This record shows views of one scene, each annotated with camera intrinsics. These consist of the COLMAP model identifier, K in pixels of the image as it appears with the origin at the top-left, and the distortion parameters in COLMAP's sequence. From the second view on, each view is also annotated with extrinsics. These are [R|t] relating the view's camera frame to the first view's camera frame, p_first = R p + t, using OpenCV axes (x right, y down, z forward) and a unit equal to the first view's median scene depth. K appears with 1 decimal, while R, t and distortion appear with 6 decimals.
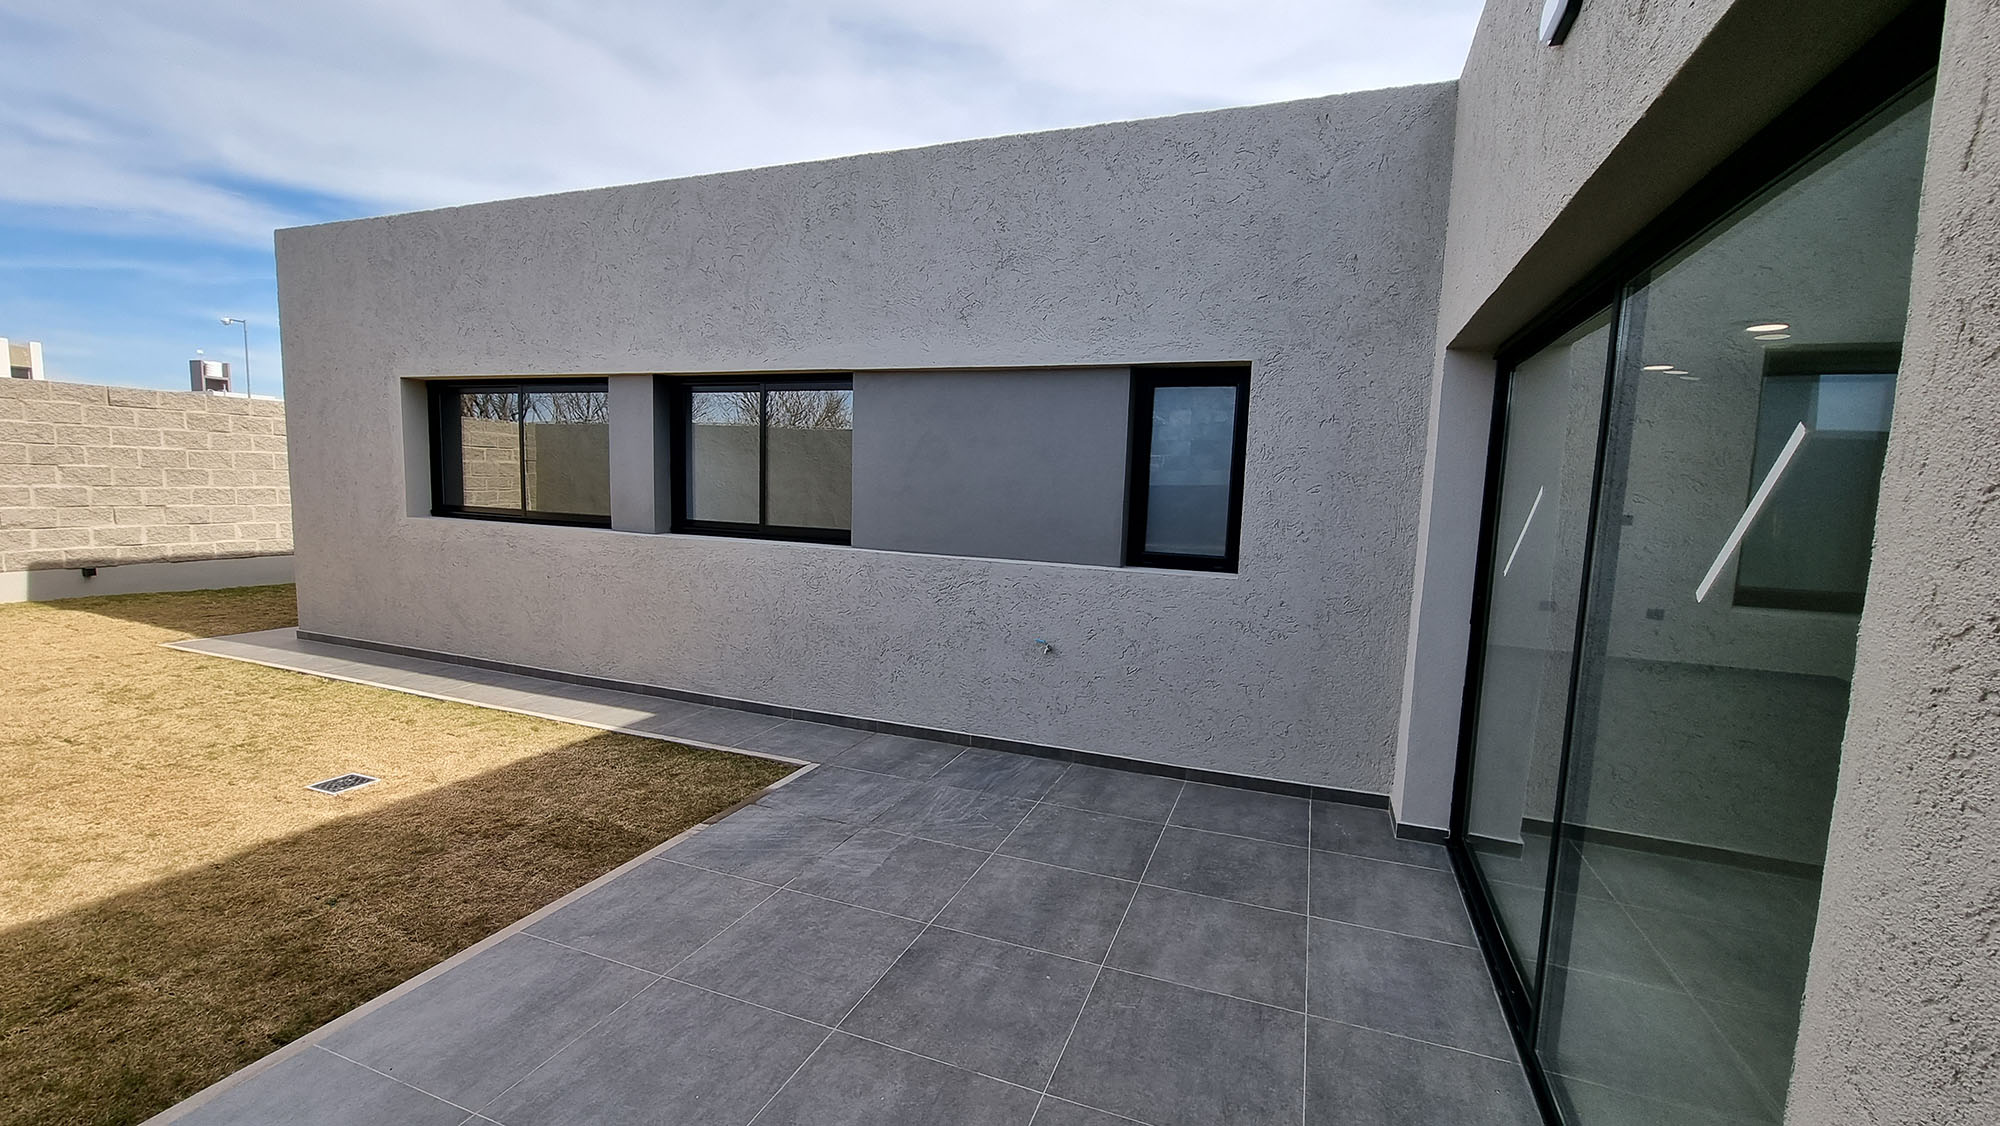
lens RADIAL K [[813.0, 0, 1000.0], [0, 813.0, 563.0], [0, 0, 1]] dist [-0.001697, -0.000196]
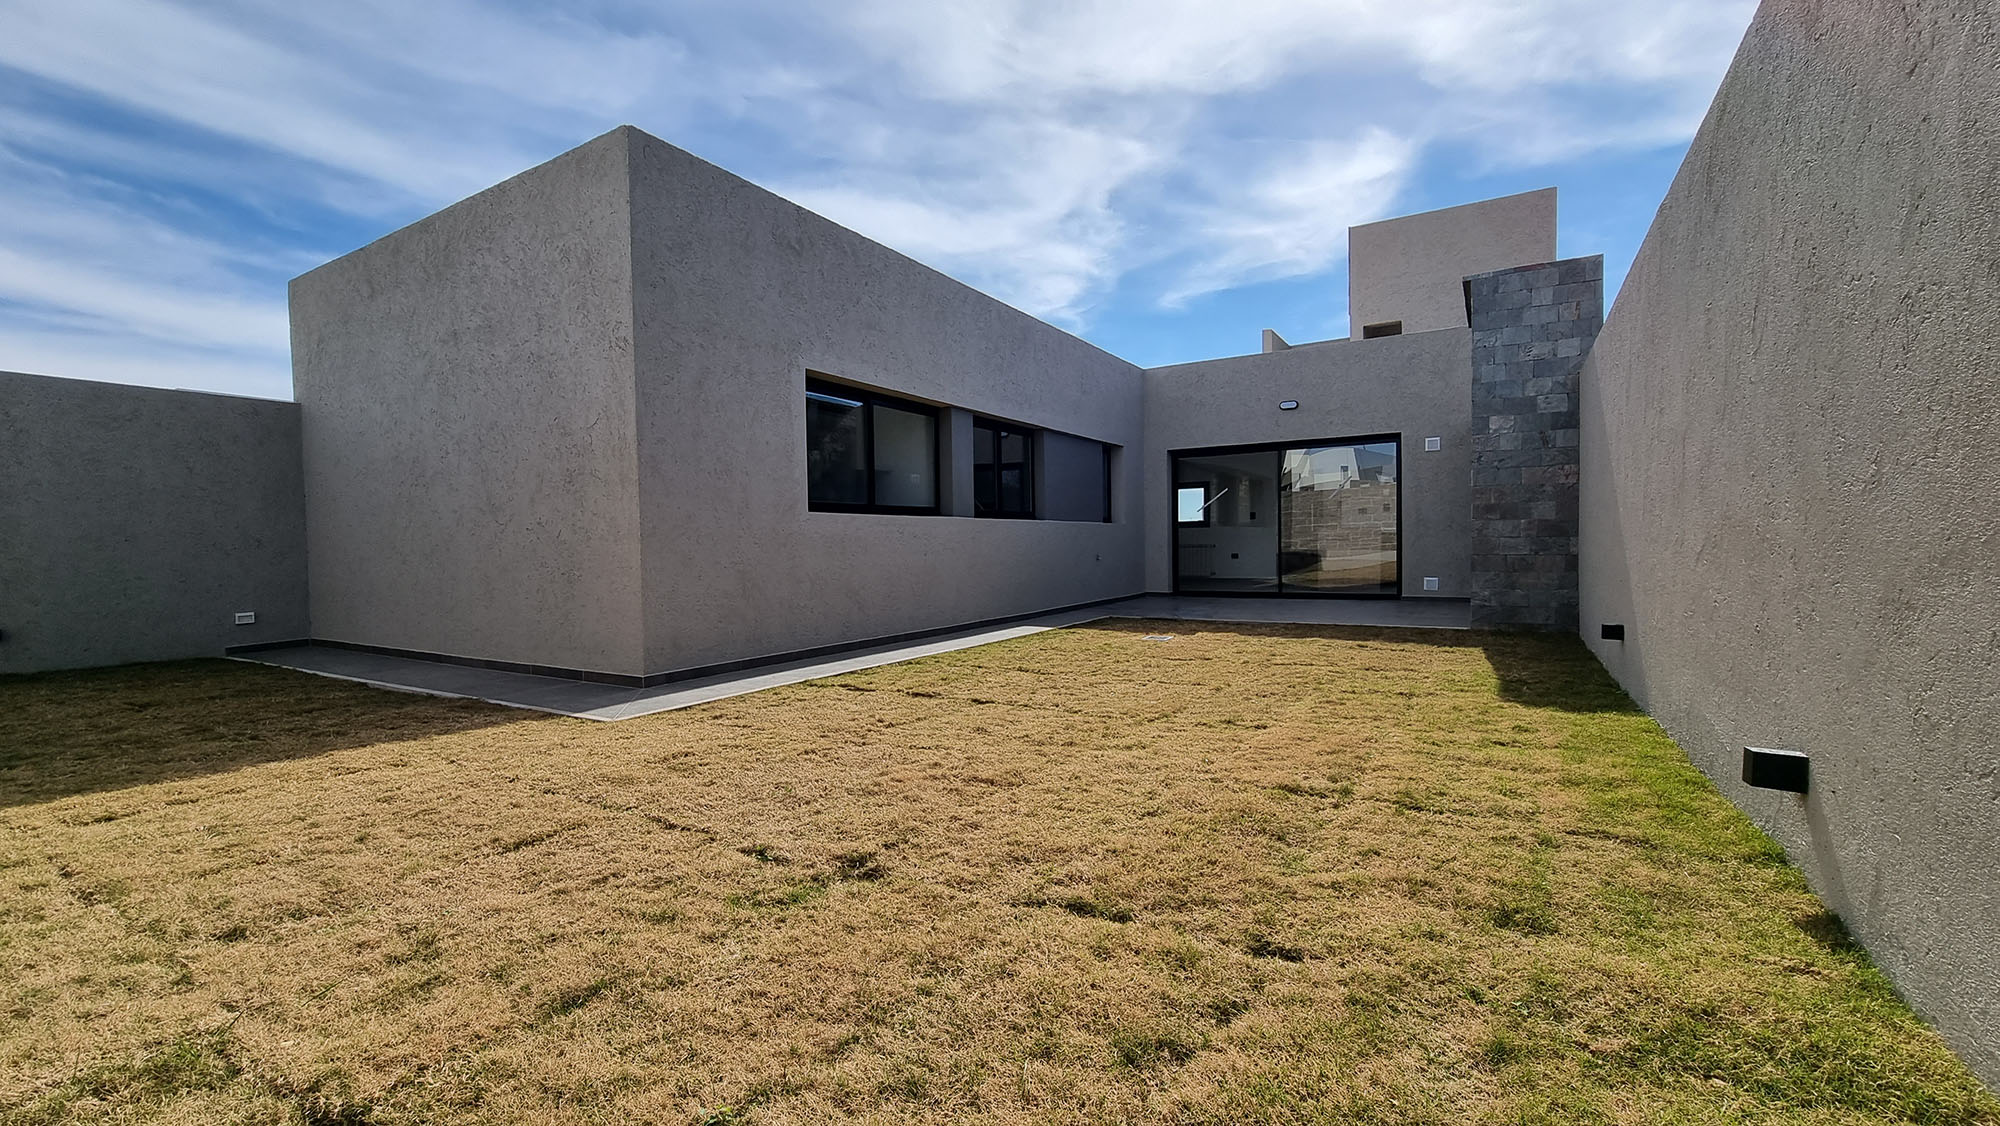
lens RADIAL K [[813.0, 0, 1000.0], [0, 813.0, 563.0], [0, 0, 1]] dist [-0.001697, -0.000196]
pose [[0.174928, -0.060052, 0.982748, -1.641973], [0.123964, 0.991539, 0.038524, -0.004398], [-0.976746, 0.115086, 0.180892, 0.608844]]
